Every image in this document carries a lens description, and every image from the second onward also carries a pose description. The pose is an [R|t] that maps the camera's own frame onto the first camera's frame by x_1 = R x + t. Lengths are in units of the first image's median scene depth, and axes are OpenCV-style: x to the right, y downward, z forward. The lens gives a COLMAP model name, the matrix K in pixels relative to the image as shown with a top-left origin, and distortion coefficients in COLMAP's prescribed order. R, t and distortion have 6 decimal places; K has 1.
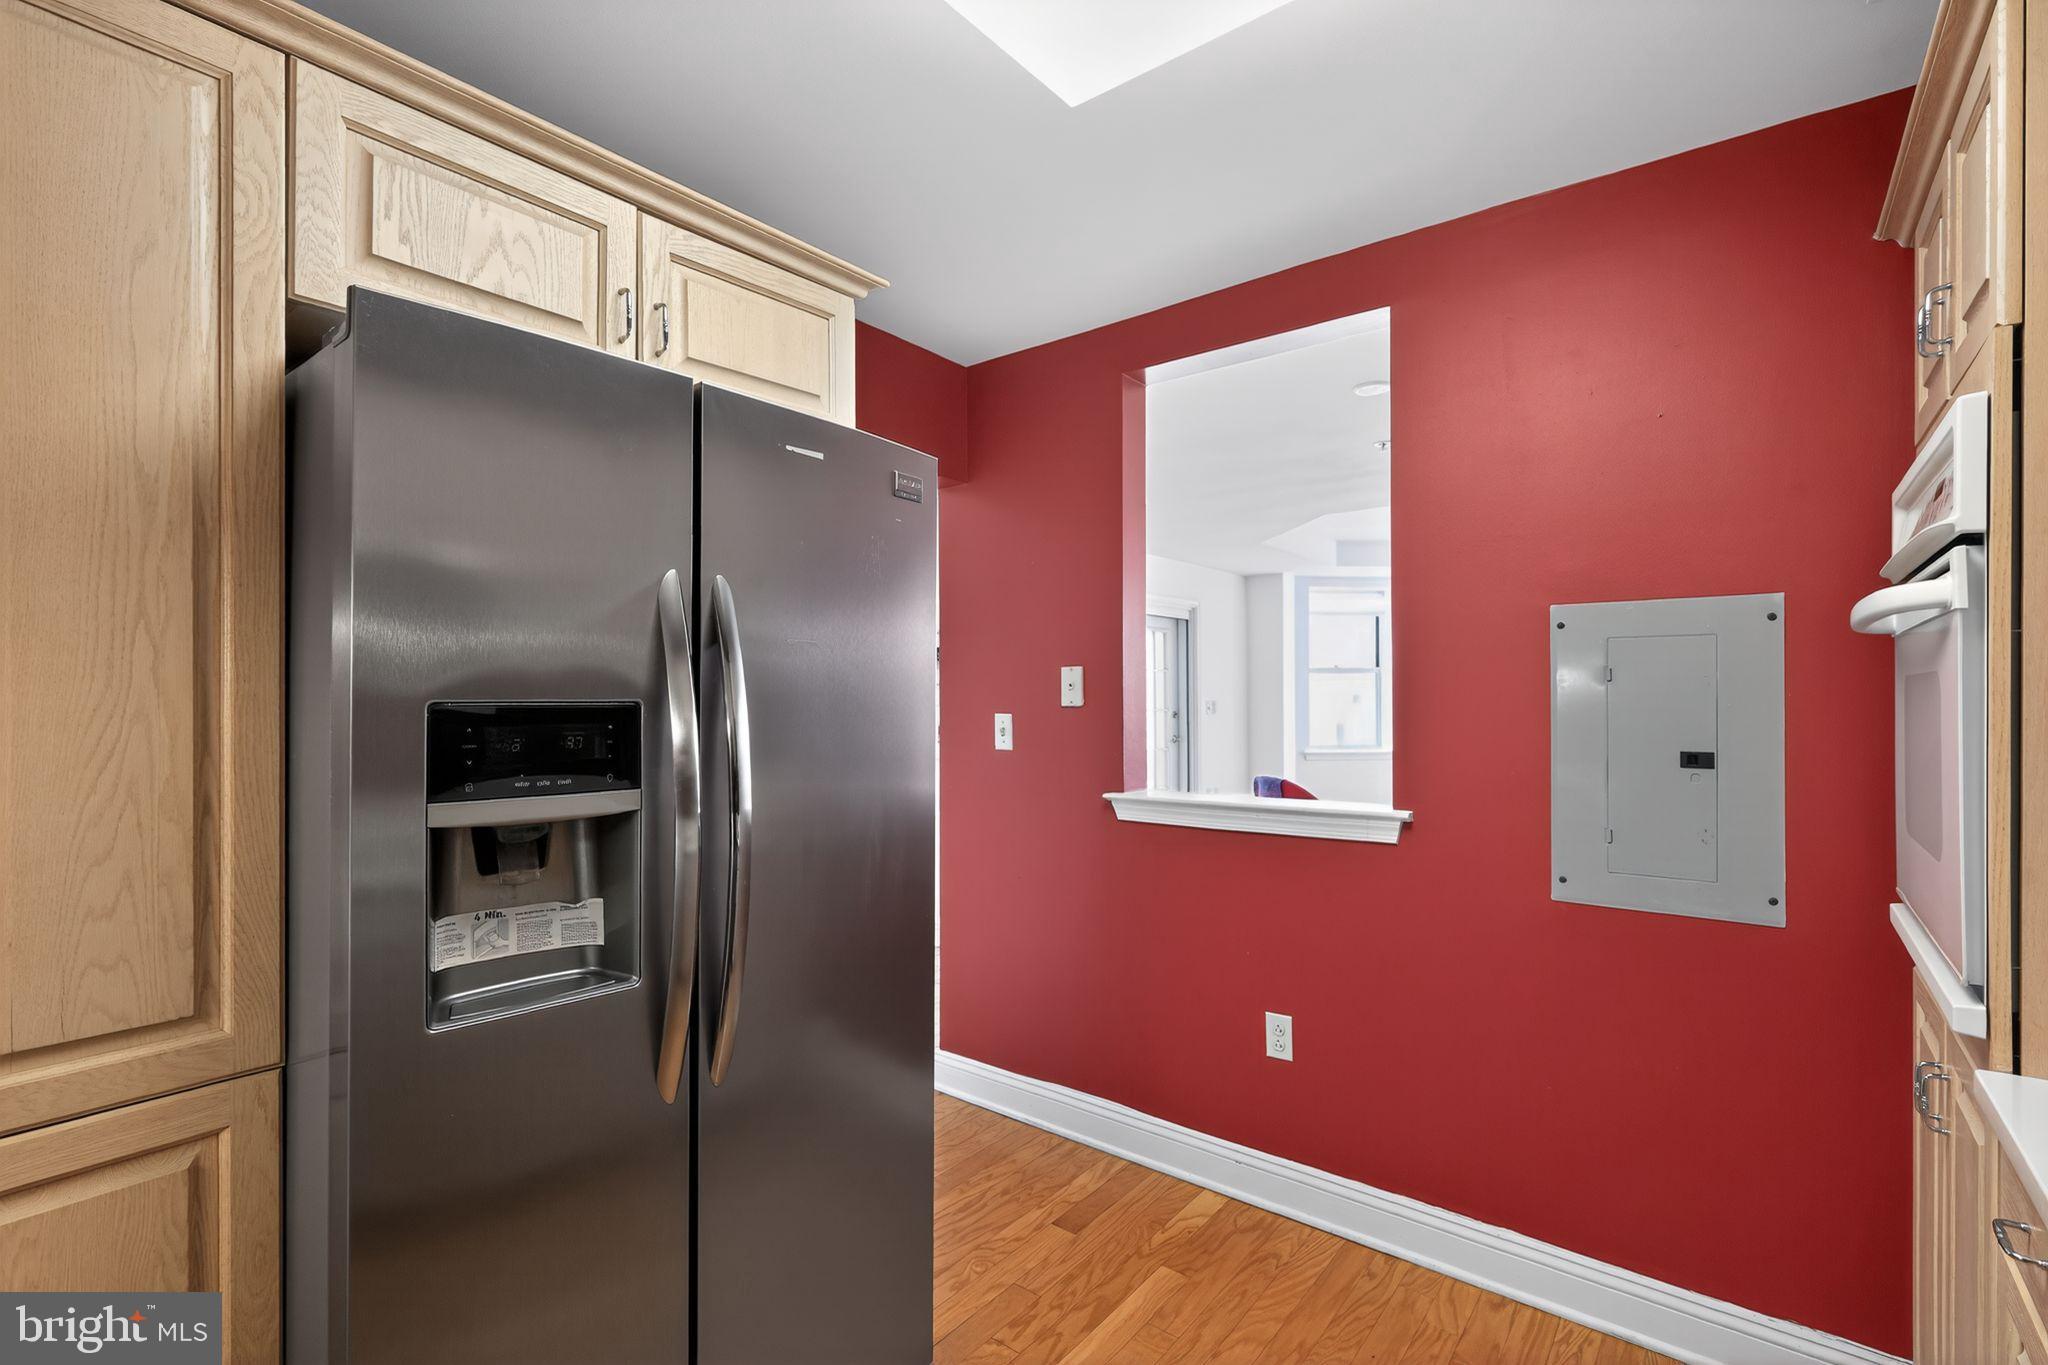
lens RADIAL K [[924.8, 0, 1024.0], [0, 924.8, 682.5], [0, 0, 1]] dist [-0.001162, -0.000609]
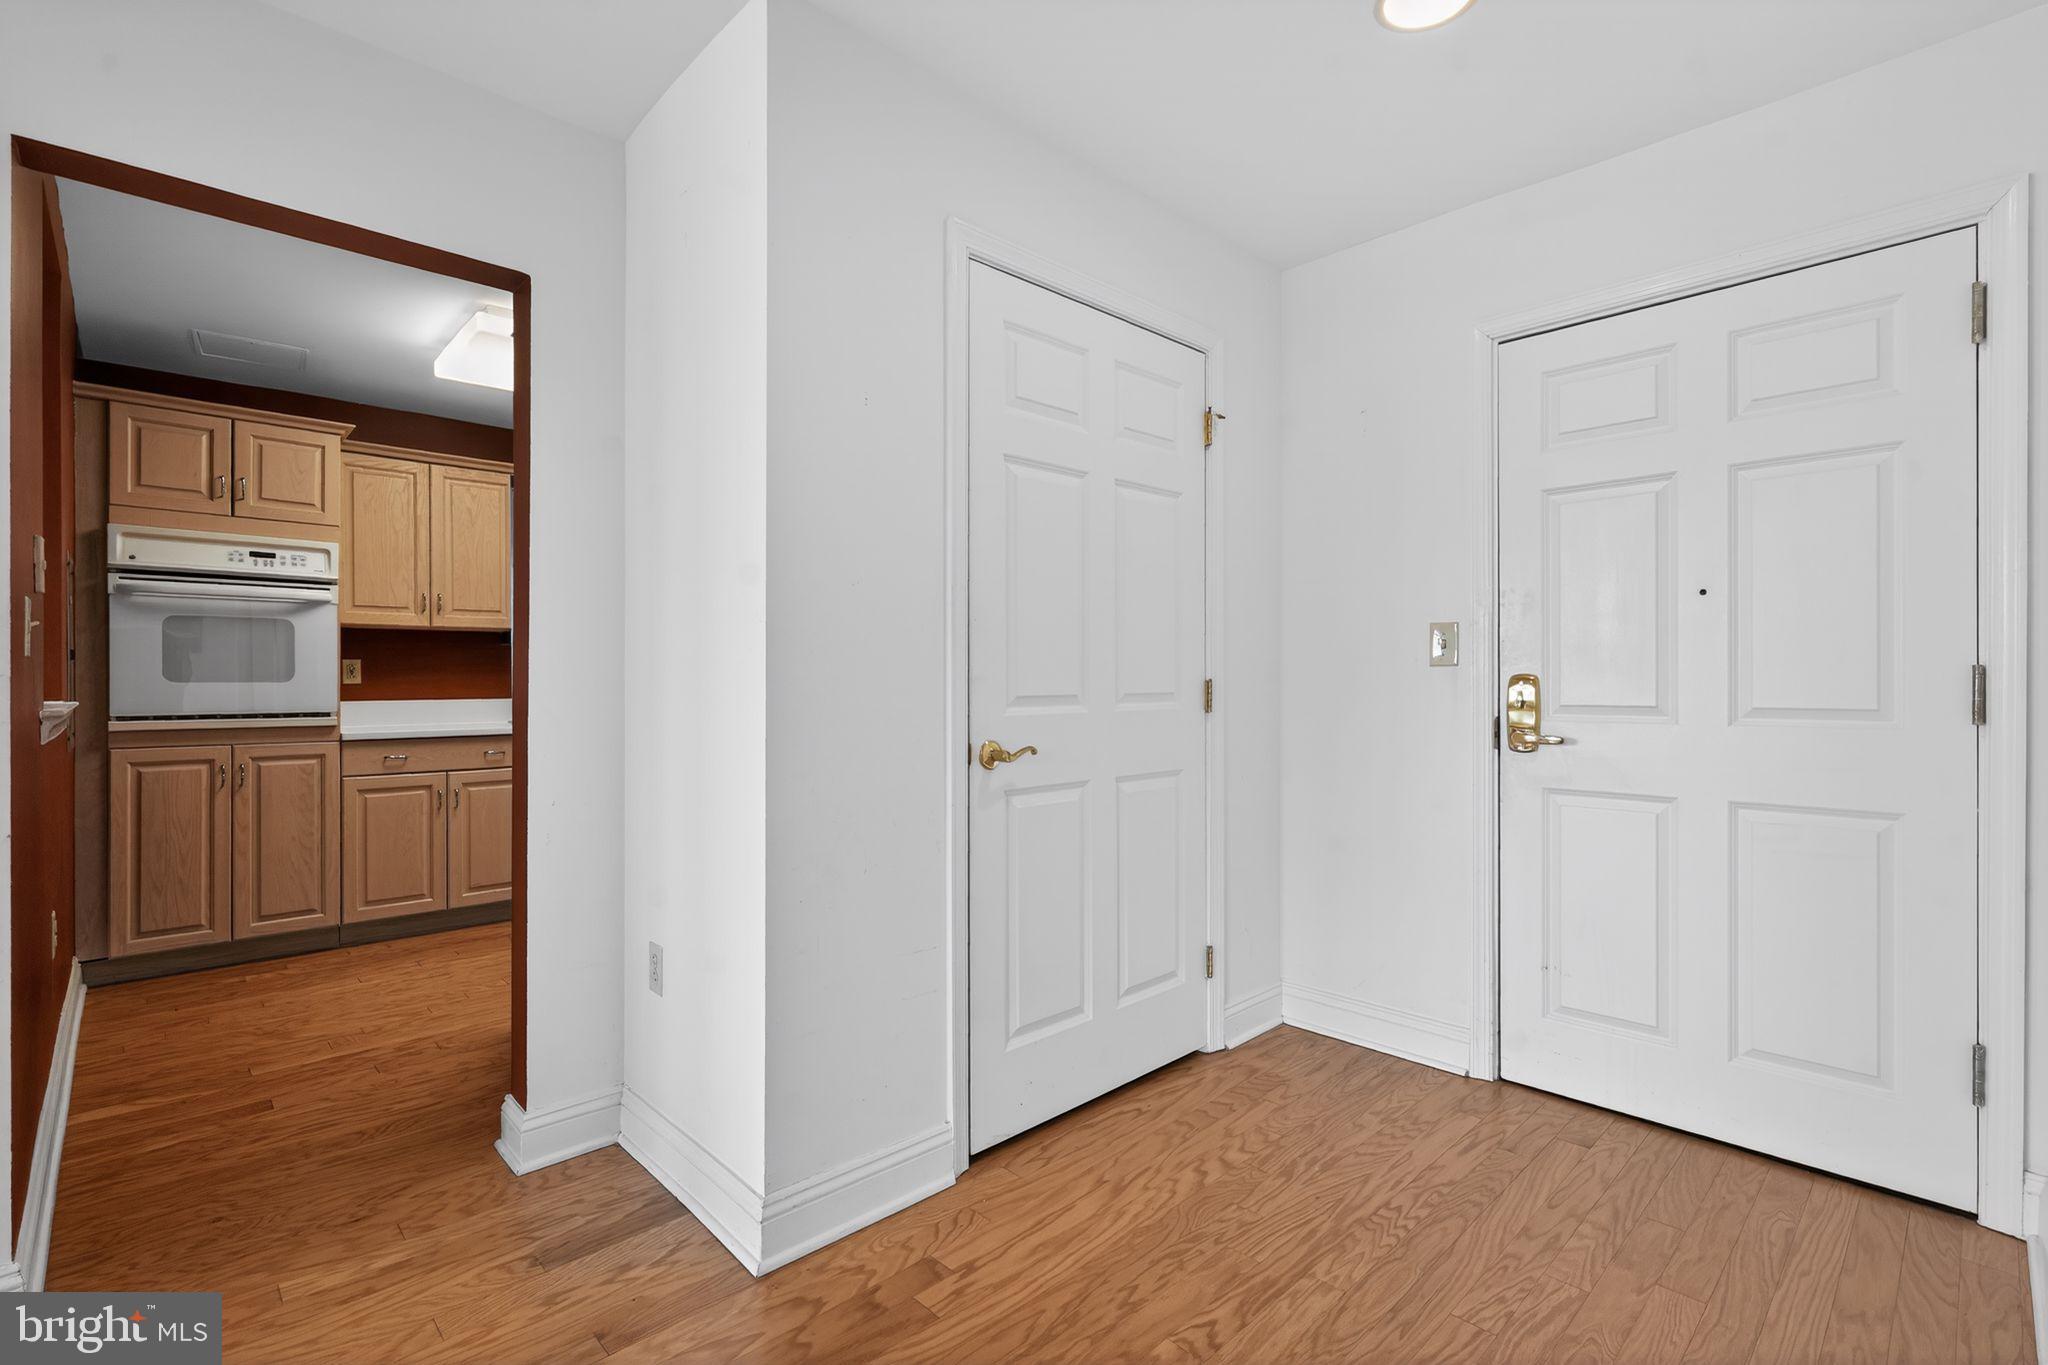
lens RADIAL K [[924.8, 0, 1024.0], [0, 924.8, 682.5], [0, 0, 1]] dist [-0.001162, -0.000609]
pose [[-0.991696, 0.000762, 0.128602, -1.000705], [0.000129, 0.999988, -0.004931, 0.131248], [-0.128604, -0.004874, -0.991684, 2.069713]]
